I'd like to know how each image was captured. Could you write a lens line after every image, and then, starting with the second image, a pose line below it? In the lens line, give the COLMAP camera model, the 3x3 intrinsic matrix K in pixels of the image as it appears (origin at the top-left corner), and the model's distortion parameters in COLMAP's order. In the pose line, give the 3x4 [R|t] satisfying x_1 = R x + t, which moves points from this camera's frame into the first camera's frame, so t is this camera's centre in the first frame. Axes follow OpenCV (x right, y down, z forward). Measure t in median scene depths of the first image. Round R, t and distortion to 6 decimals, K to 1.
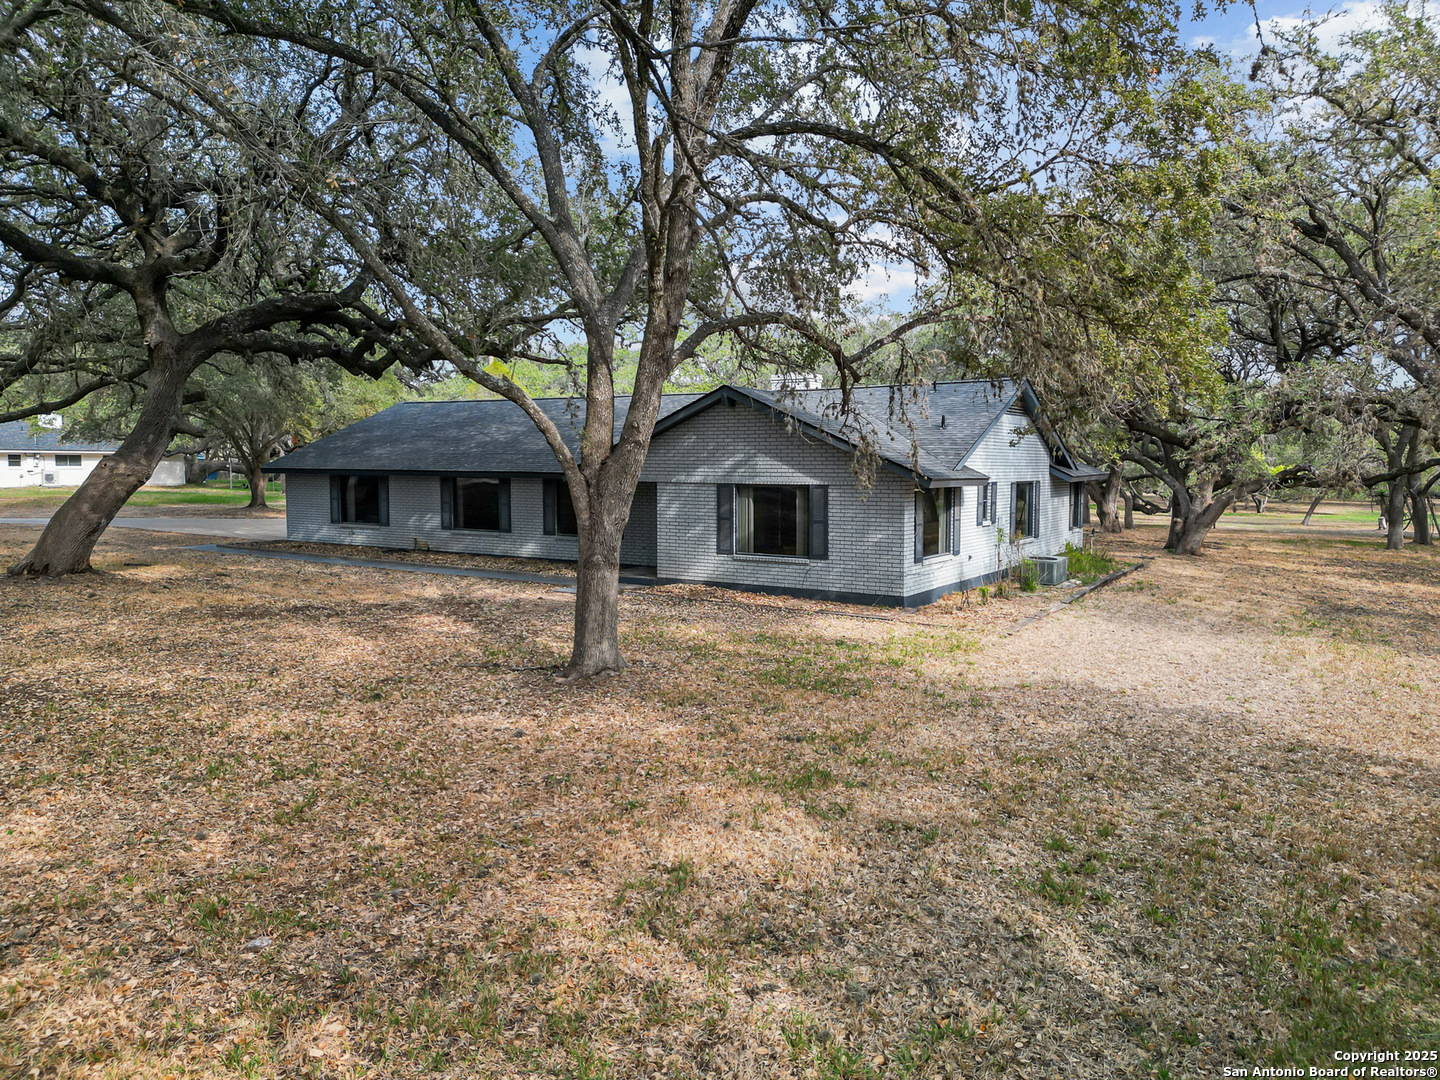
lens RADIAL K [[1006.1, 0, 720.0], [0, 1006.1, 540.0], [0, 0, 1]] dist [0.003255, -0.000131]
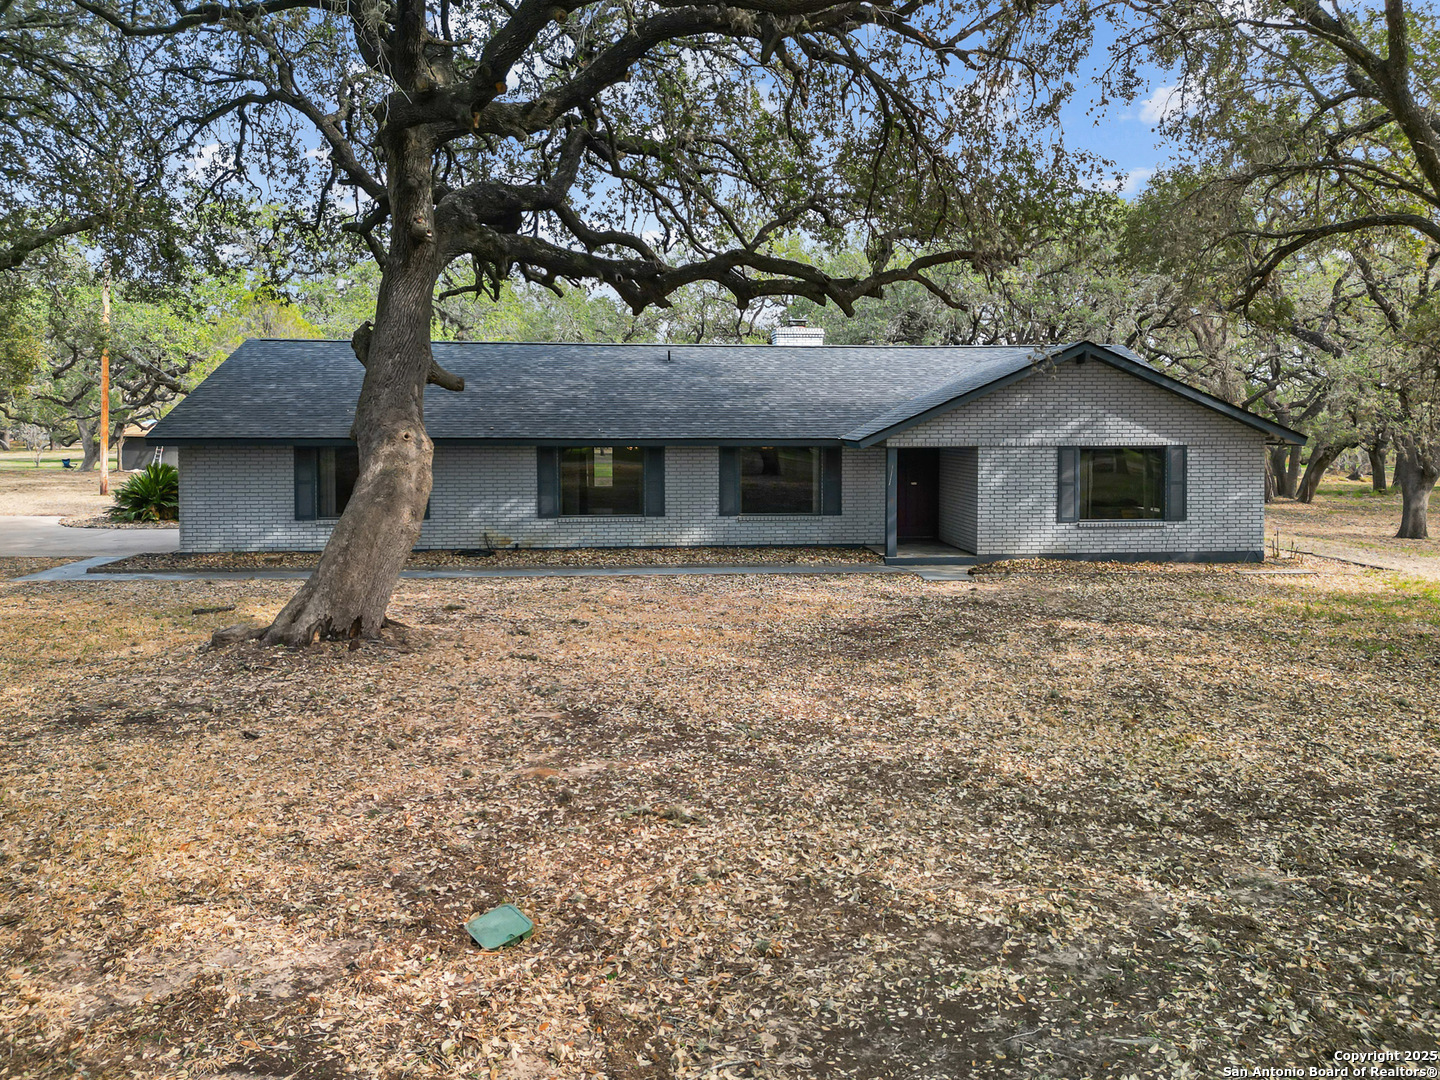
lens RADIAL K [[1006.1, 0, 720.0], [0, 1006.1, 540.0], [0, 0, 1]] dist [0.003255, -0.000131]
pose [[0.817207, -0.073101, 0.571690, -0.787191], [0.052723, 0.997247, 0.052150, -0.035178], [-0.573928, -0.012476, 0.818811, 0.424053]]
